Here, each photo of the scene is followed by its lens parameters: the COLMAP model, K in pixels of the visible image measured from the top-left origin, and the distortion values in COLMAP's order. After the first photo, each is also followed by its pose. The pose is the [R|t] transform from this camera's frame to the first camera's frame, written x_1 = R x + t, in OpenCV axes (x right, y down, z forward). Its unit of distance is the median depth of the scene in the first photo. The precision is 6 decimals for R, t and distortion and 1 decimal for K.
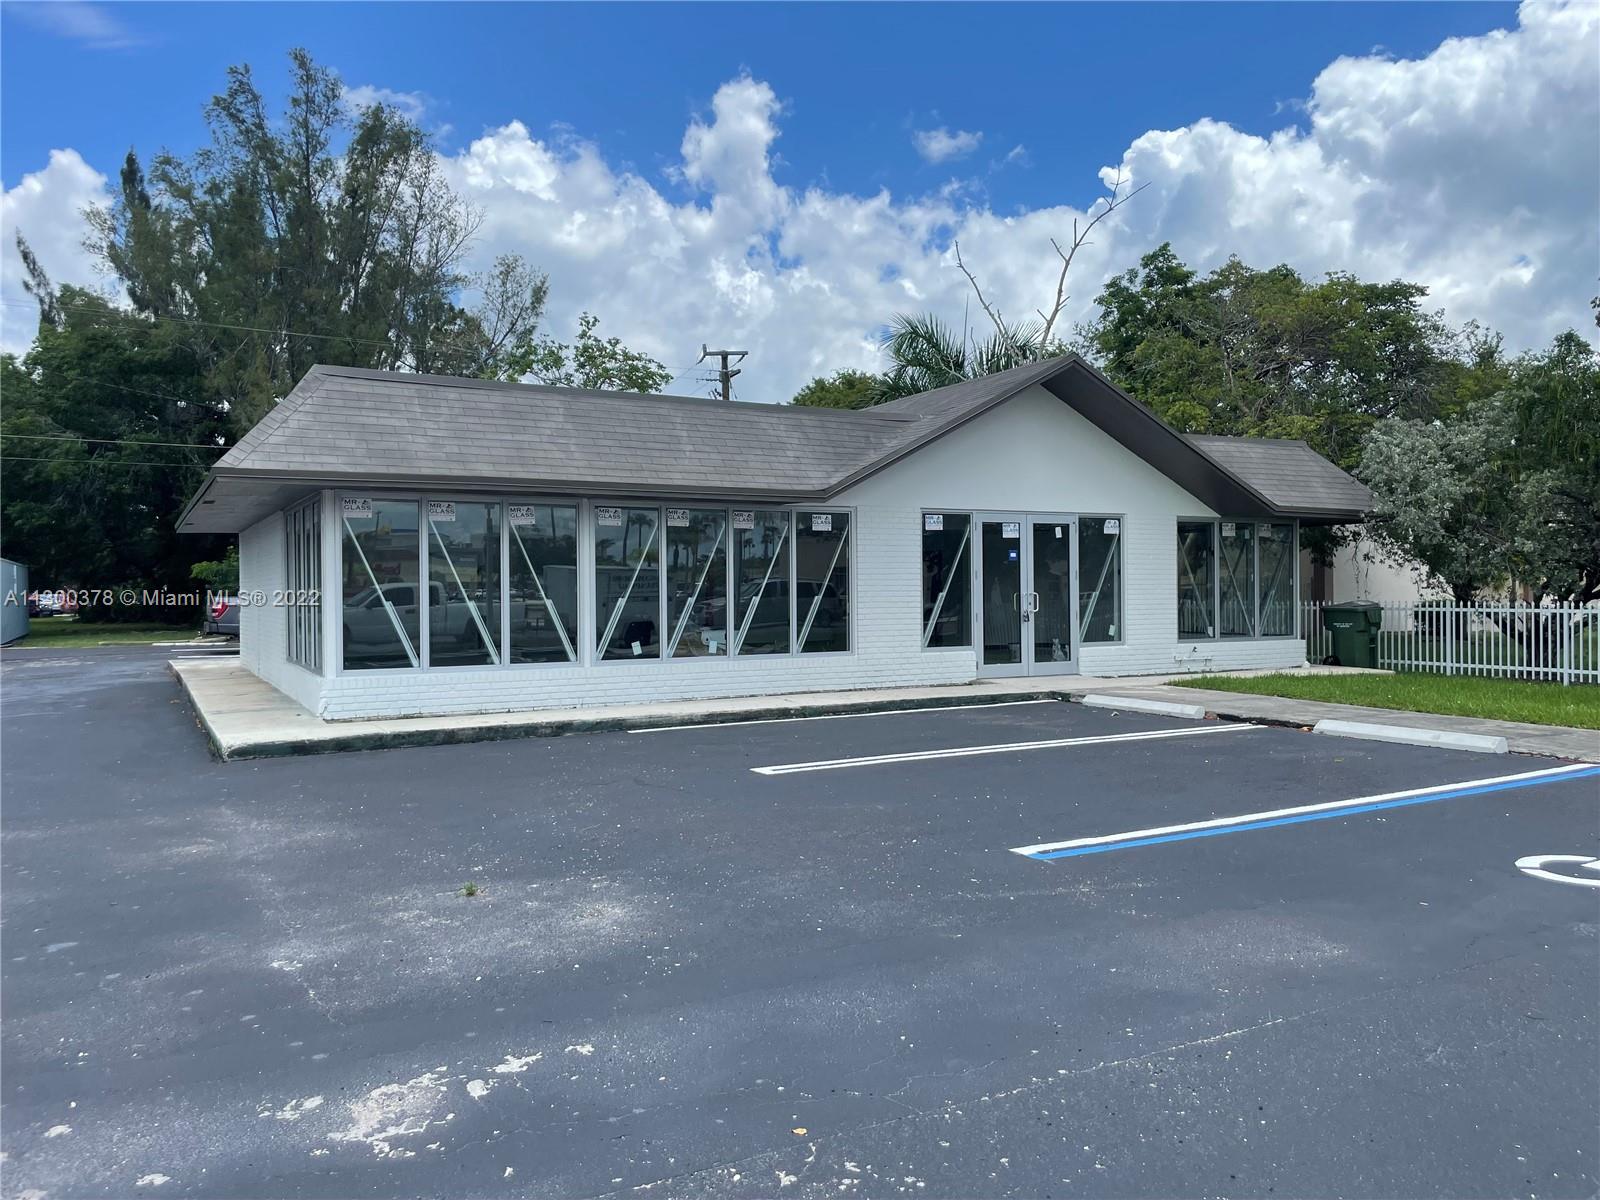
lens RADIAL K [[1204.5, 0, 812.0], [0, 1204.5, 601.1], [0, 0, 1]] dist [0.070137, -0.082141]
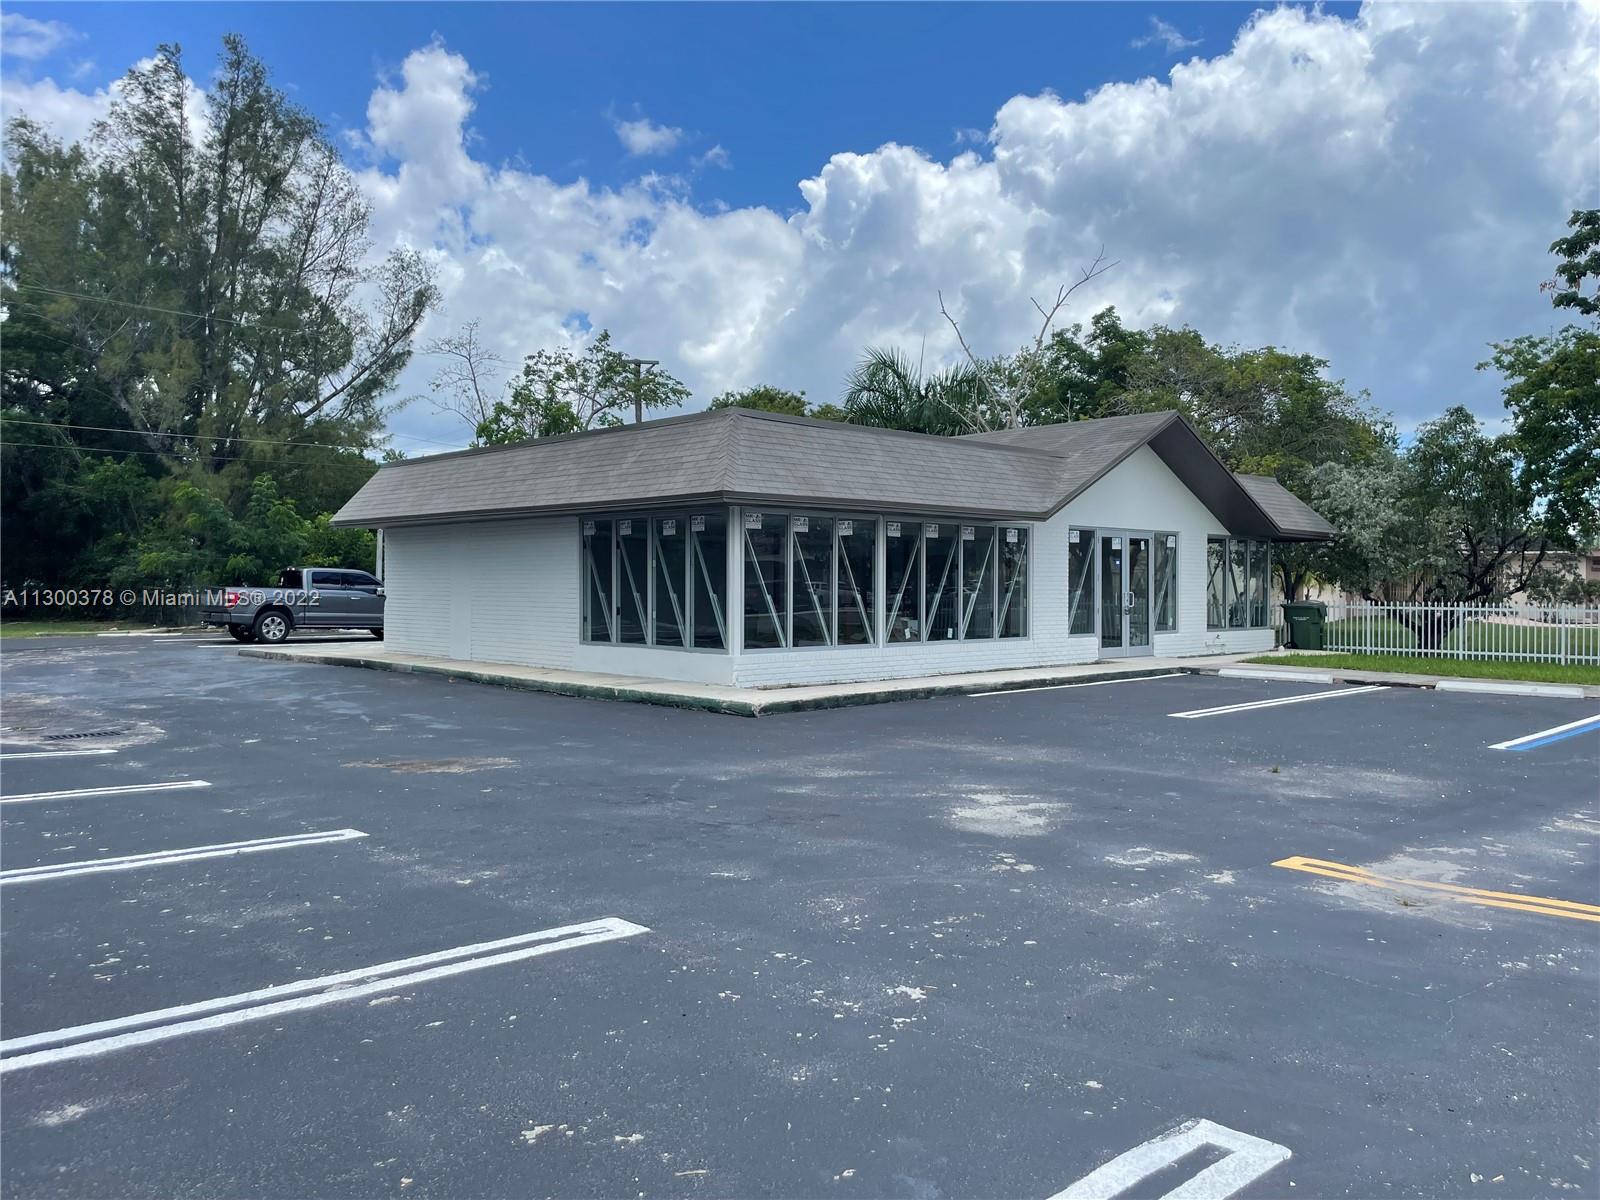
lens RADIAL K [[1204.5, 0, 812.0], [0, 1204.5, 601.1], [0, 0, 1]] dist [0.070137, -0.082141]
pose [[0.969567, 0.007149, 0.244722, -0.470562], [-0.008099, 0.999963, 0.002877, 0.001729], [-0.244693, -0.004772, 0.969589, -0.174238]]
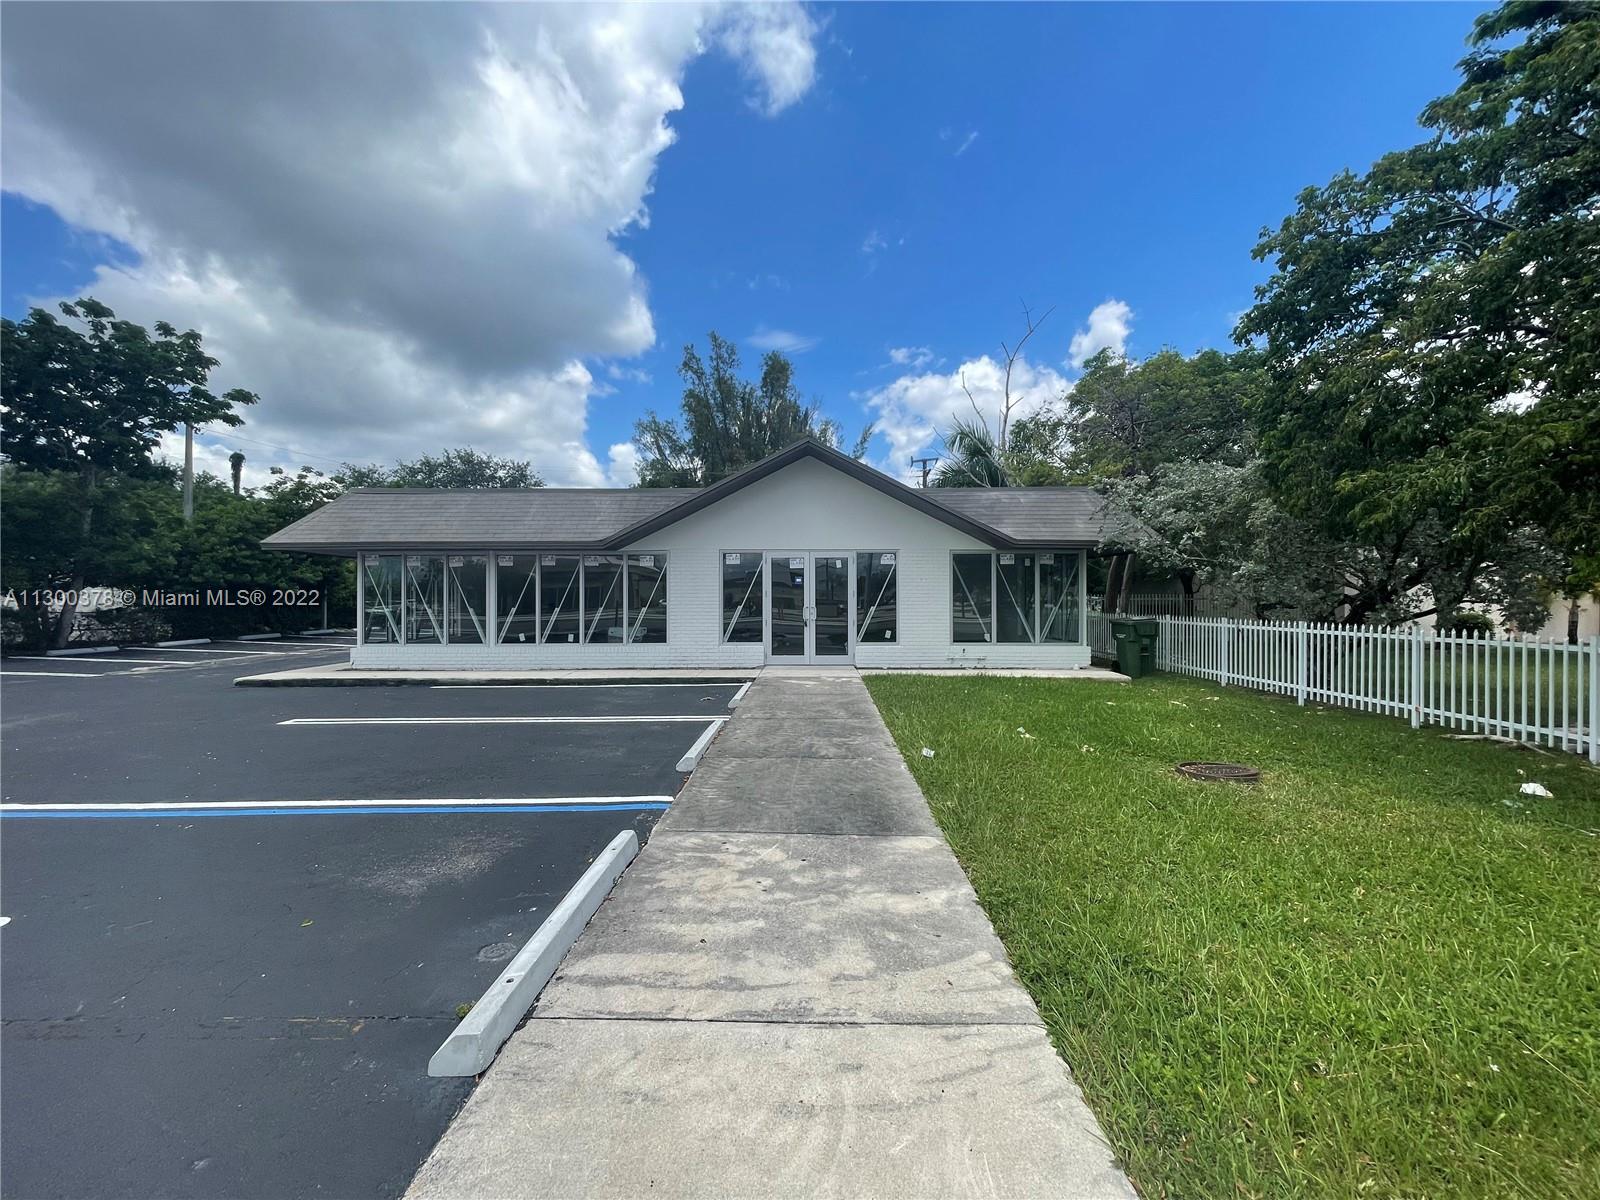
lens RADIAL K [[630.7, 0, 804.2], [0, 630.7, 605.4], [0, 0, 1]] dist [0.000201, -0.000136]
pose [[0.875927, 0.011018, -0.482317, 0.543261], [-0.009123, 0.999939, 0.006275, -0.013187], [0.482357, -0.001096, 0.875974, 0.345909]]
